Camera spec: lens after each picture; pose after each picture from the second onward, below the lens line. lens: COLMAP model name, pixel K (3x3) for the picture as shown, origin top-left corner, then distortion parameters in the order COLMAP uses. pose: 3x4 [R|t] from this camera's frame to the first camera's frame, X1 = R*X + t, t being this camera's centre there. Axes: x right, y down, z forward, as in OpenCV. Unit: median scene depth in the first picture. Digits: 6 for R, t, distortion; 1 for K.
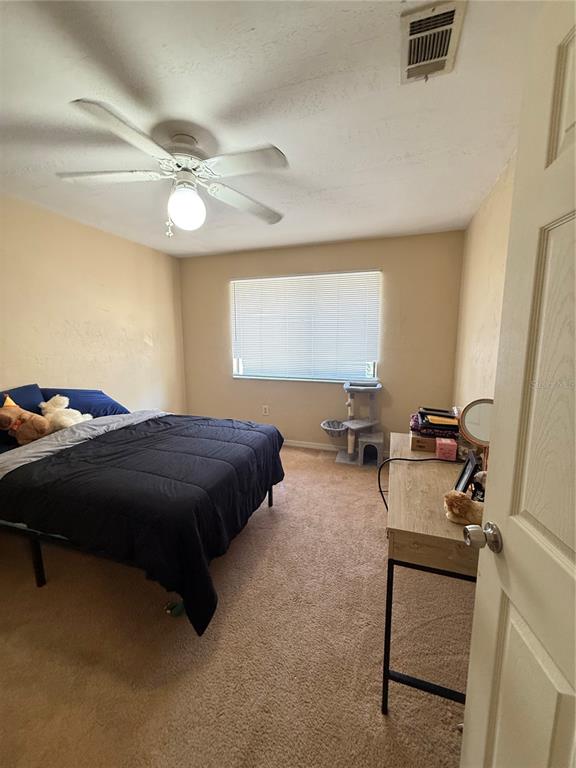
lens RADIAL K [[308.6, 0, 288.7], [0, 308.6, 381.2], [0, 0, 1]] dist [0.000848, 0.000594]
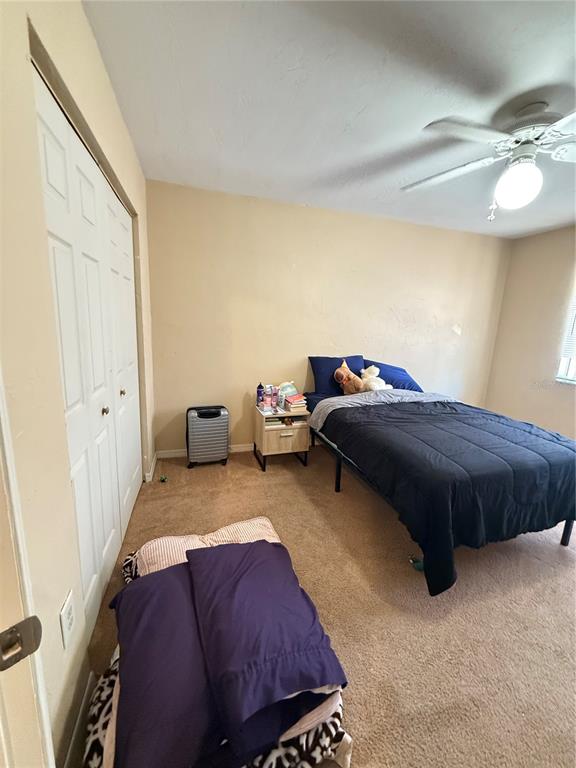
lens RADIAL K [[308.6, 0, 288.7], [0, 308.6, 381.2], [0, 0, 1]] dist [0.000848, 0.000594]
pose [[0.585175, 0.183652, -0.789837, 0.094273], [-0.163393, 0.980743, 0.106986, 0.033032], [0.794275, 0.066449, 0.603914, -0.070608]]
